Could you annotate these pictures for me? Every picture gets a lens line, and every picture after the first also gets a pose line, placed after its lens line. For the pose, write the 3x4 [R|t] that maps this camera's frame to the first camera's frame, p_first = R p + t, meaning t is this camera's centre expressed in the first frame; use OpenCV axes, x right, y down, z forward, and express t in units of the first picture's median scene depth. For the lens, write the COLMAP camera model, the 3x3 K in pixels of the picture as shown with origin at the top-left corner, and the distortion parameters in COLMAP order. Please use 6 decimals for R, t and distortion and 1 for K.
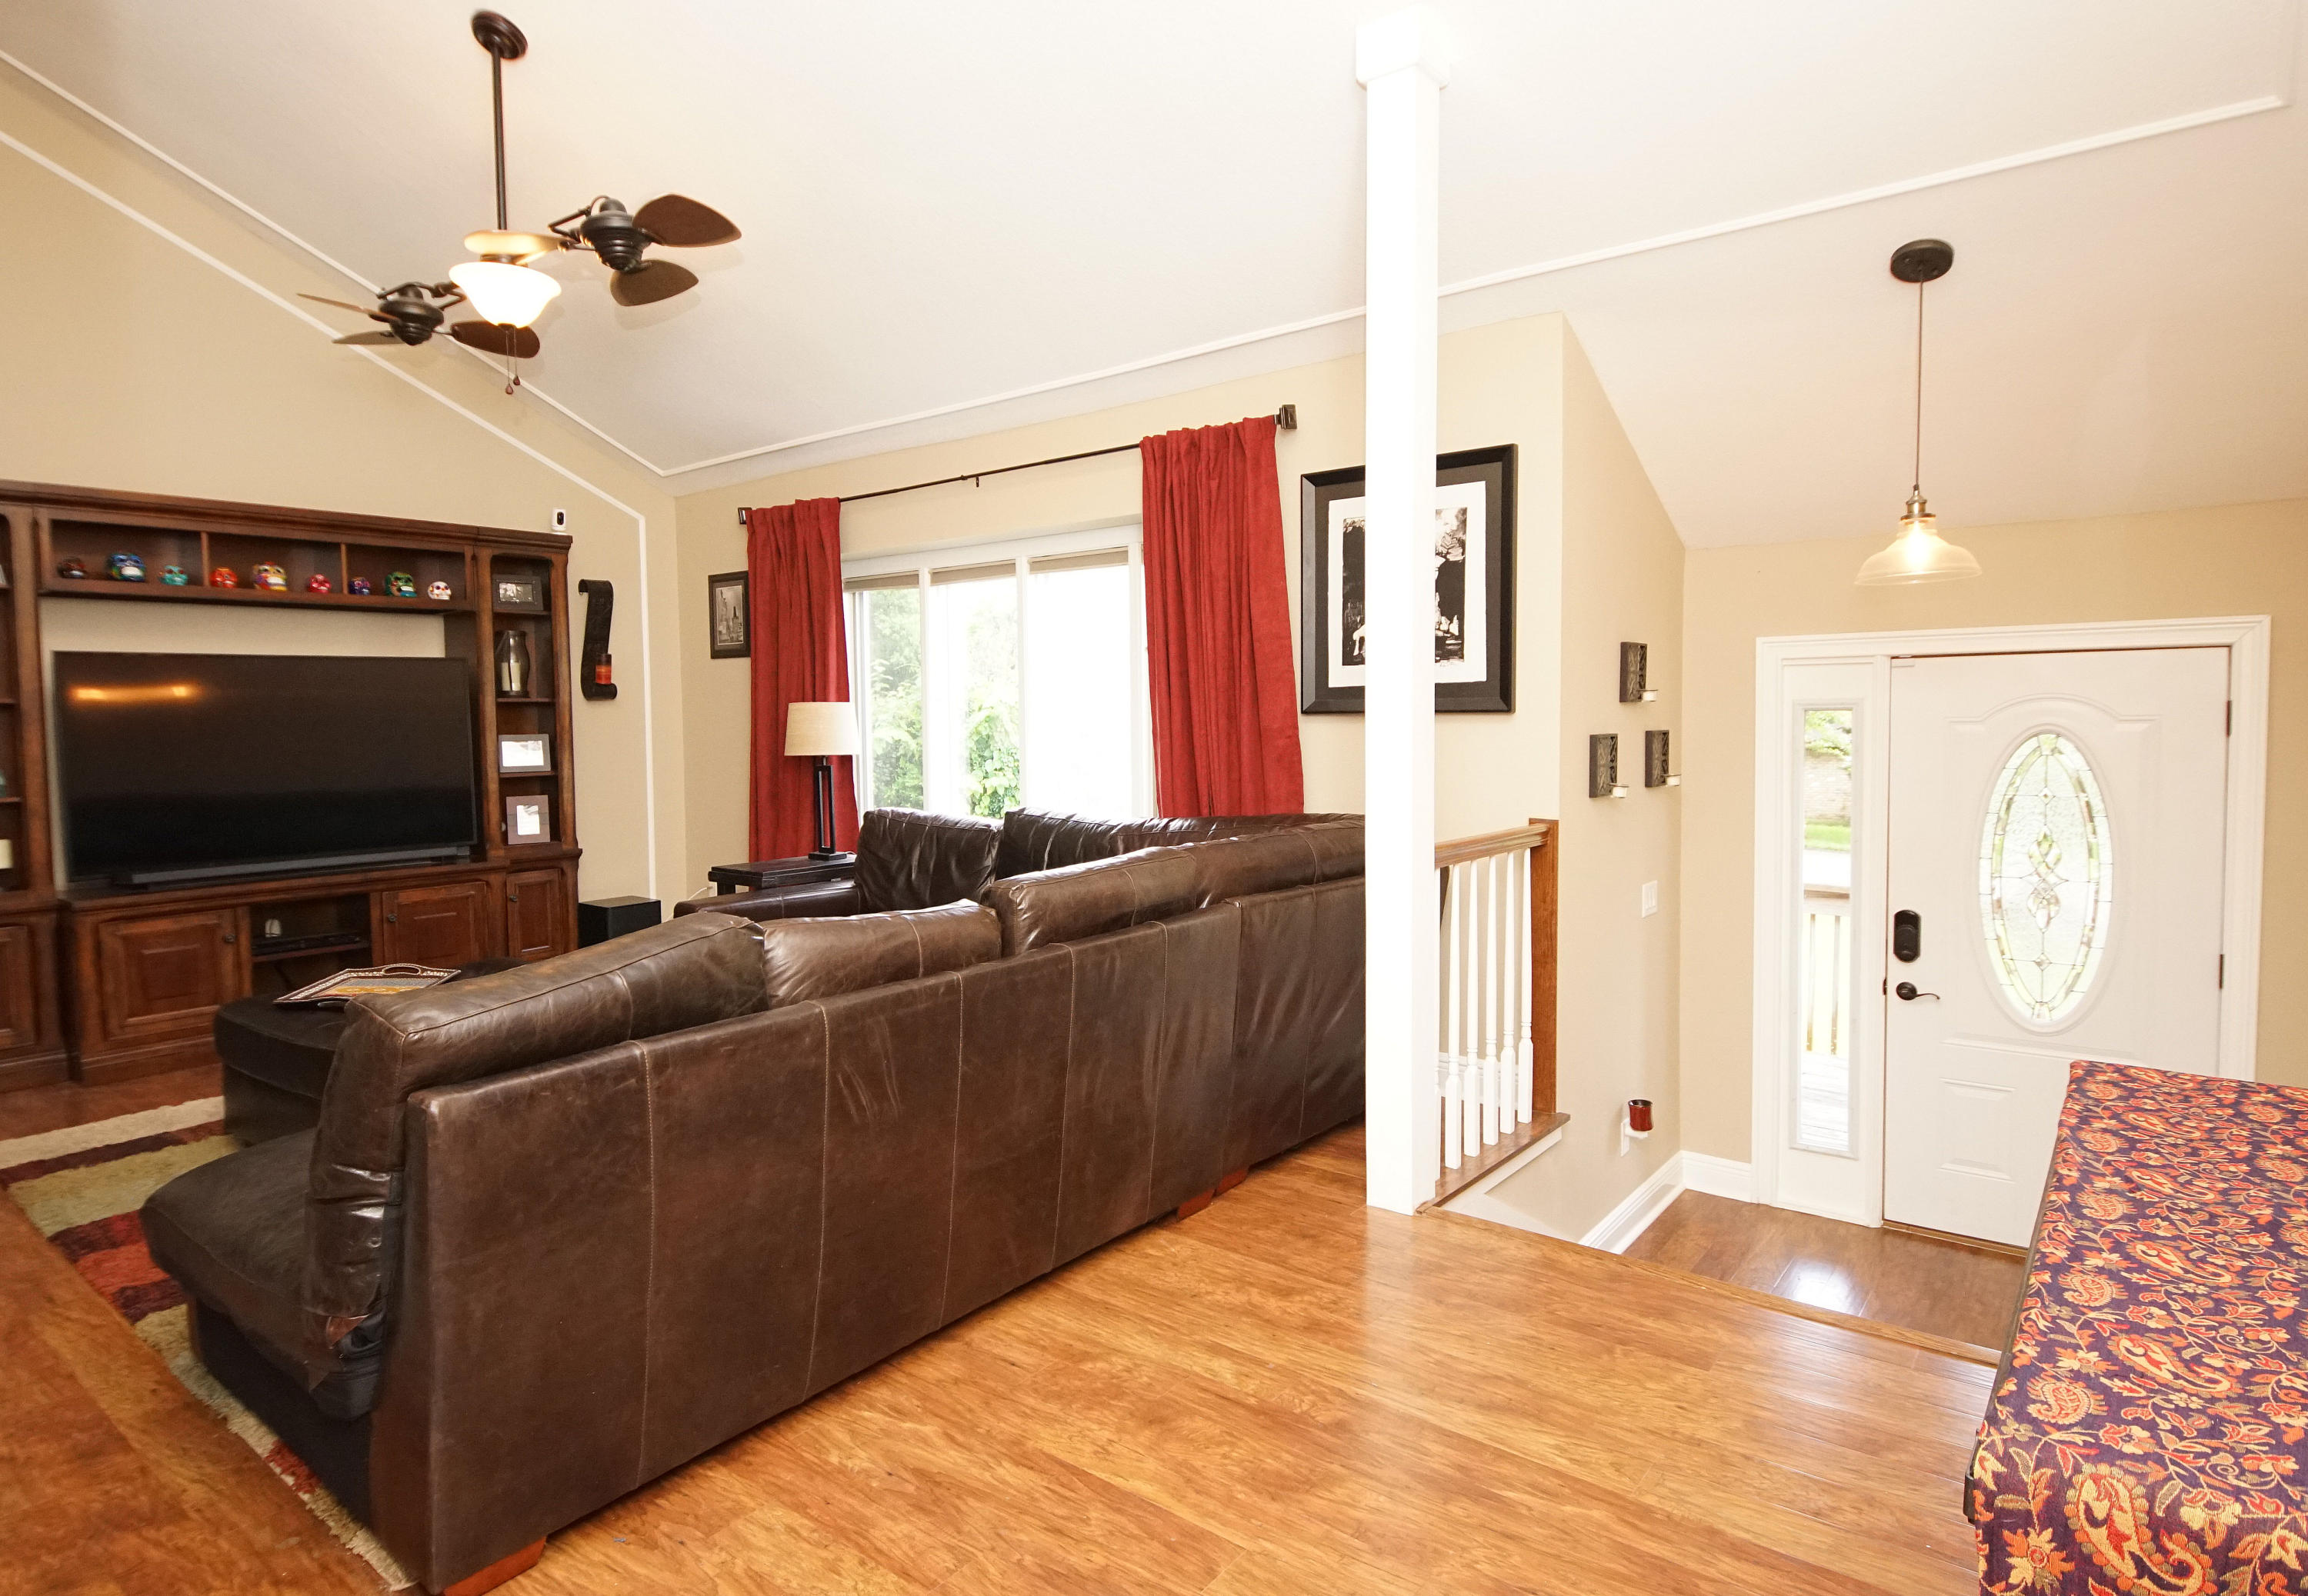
lens RADIAL K [[1302.2, 0, 1133.6], [0, 1302.2, 792.0], [0, 0, 1]] dist [0.000678, -0.019667]
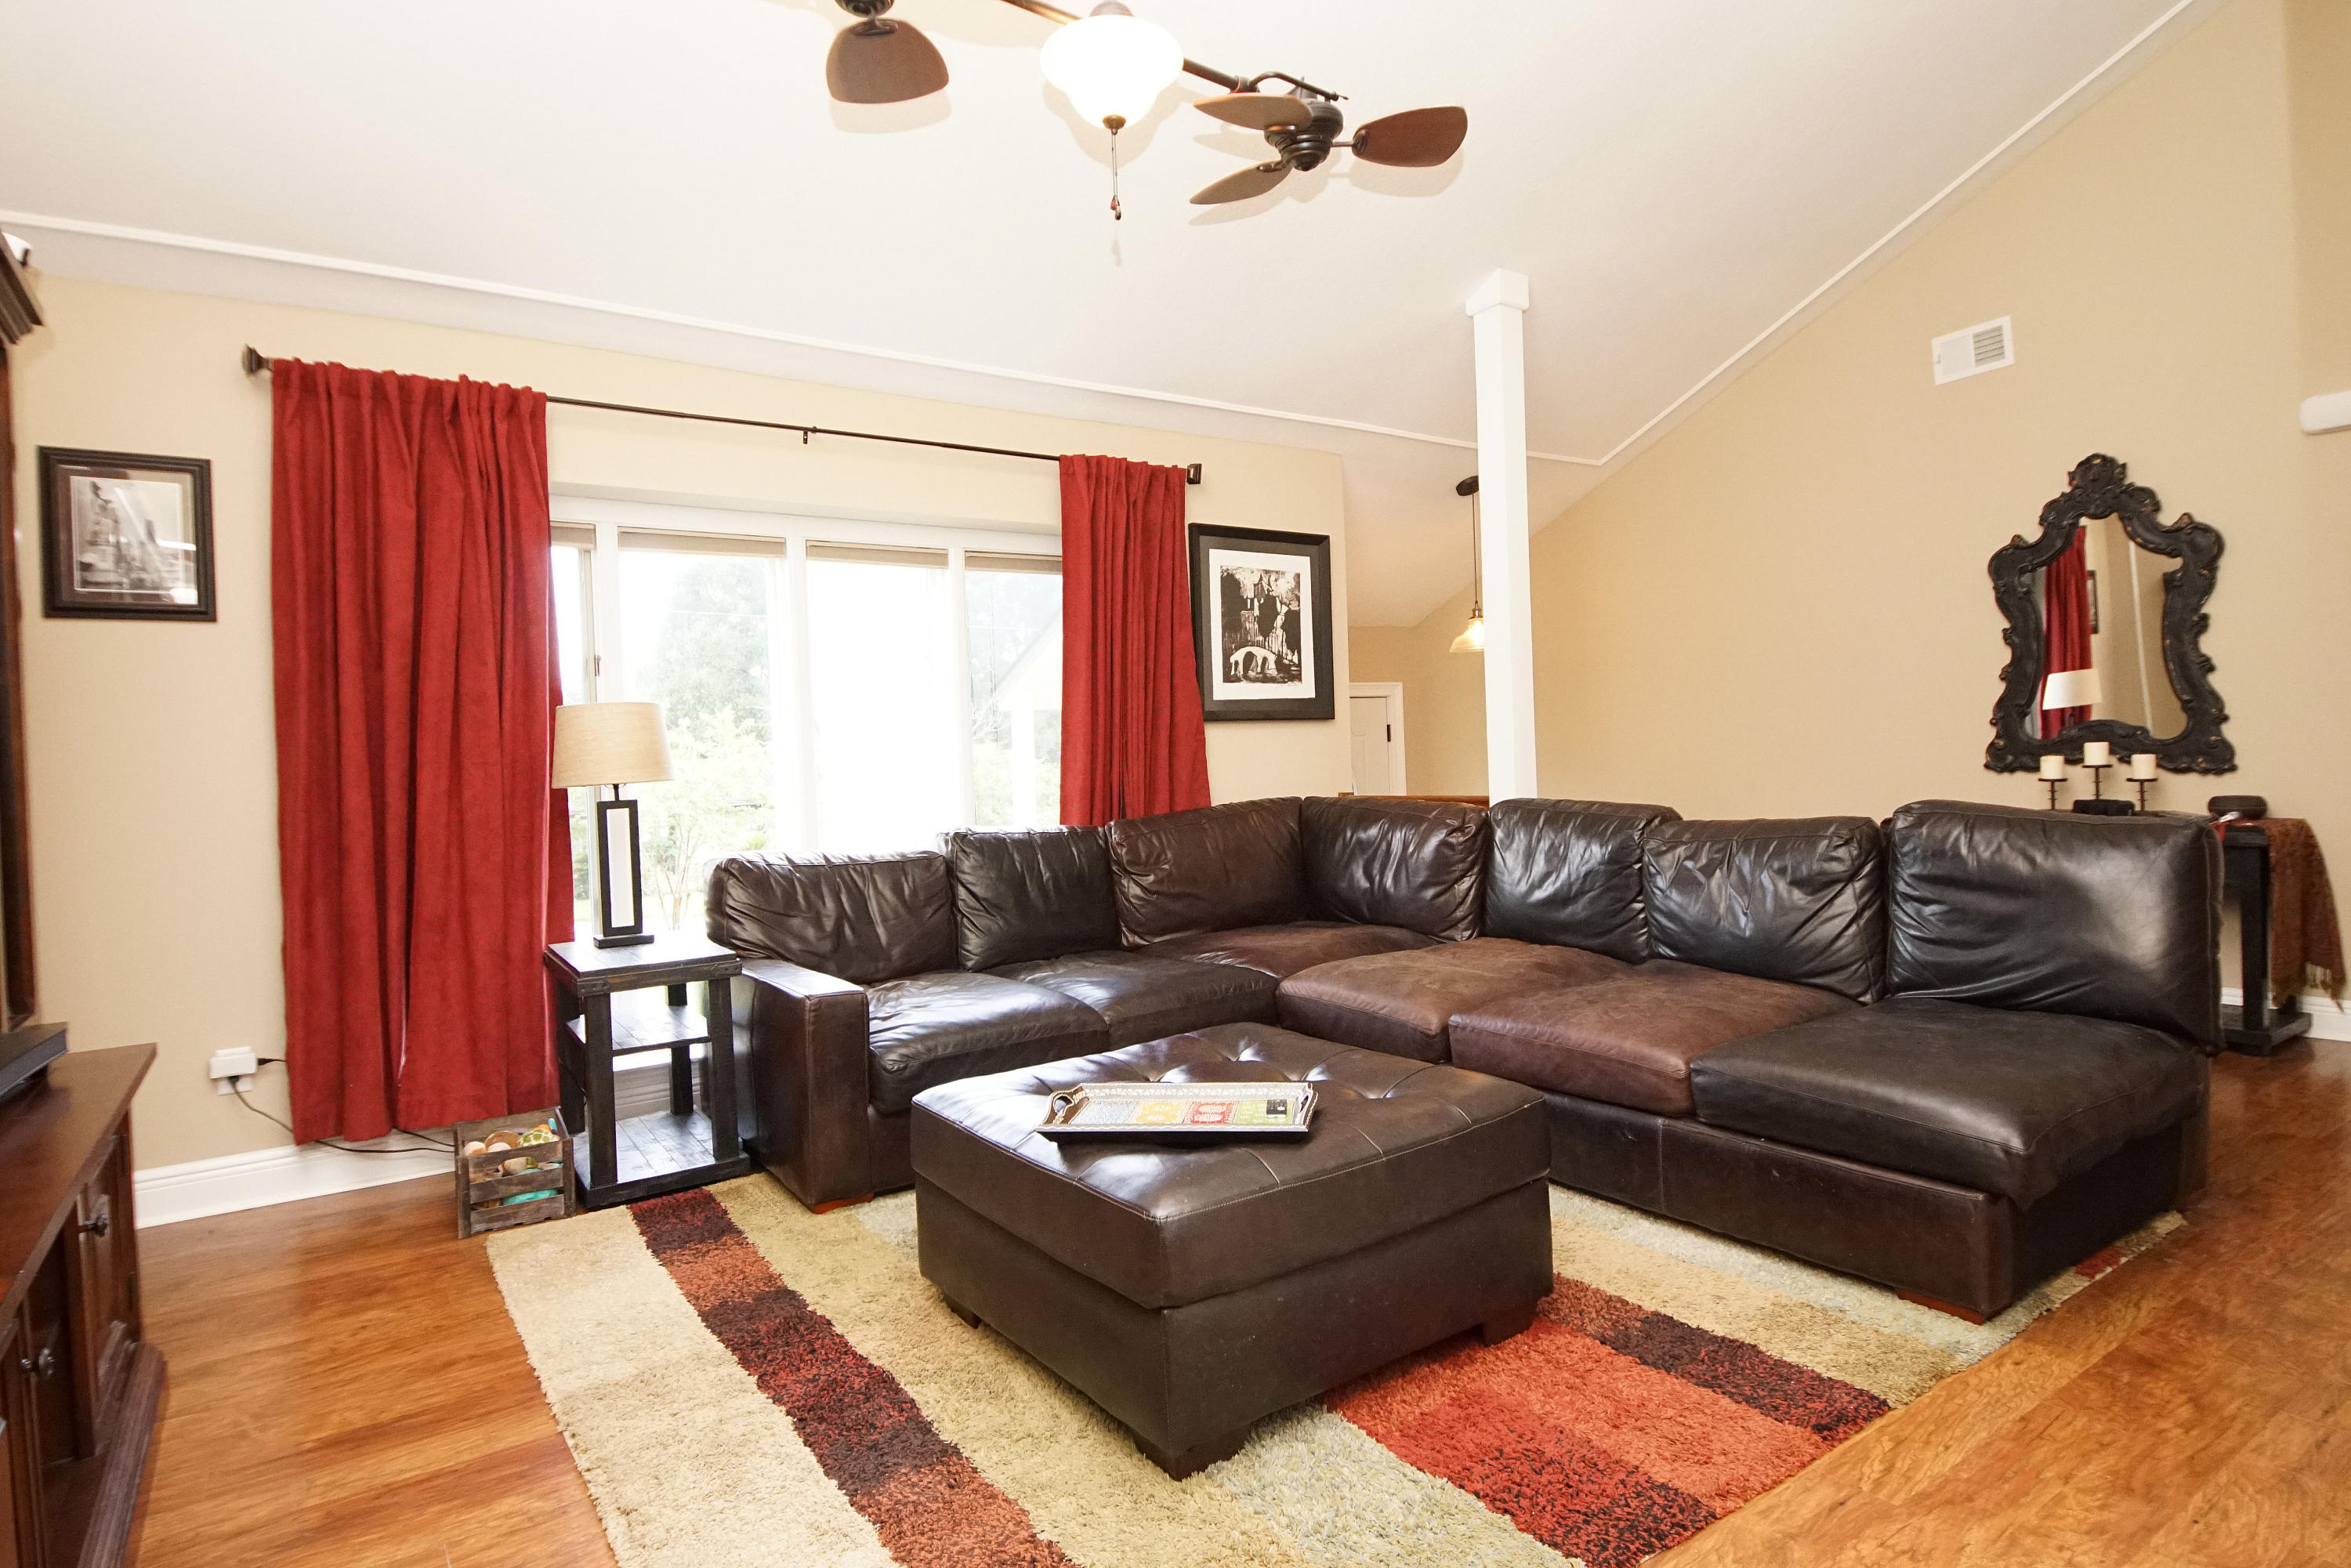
lens RADIAL K [[1255.3, 0, 1157.7], [0, 1255.3, 768.2], [0, 0, 1]] dist [0.036718, -0.034587]
pose [[0.256024, -0.017401, 0.966514, -0.991171], [0.091033, 0.995829, -0.006185, -0.014265], [-0.962375, 0.089569, 0.256540, 0.744989]]
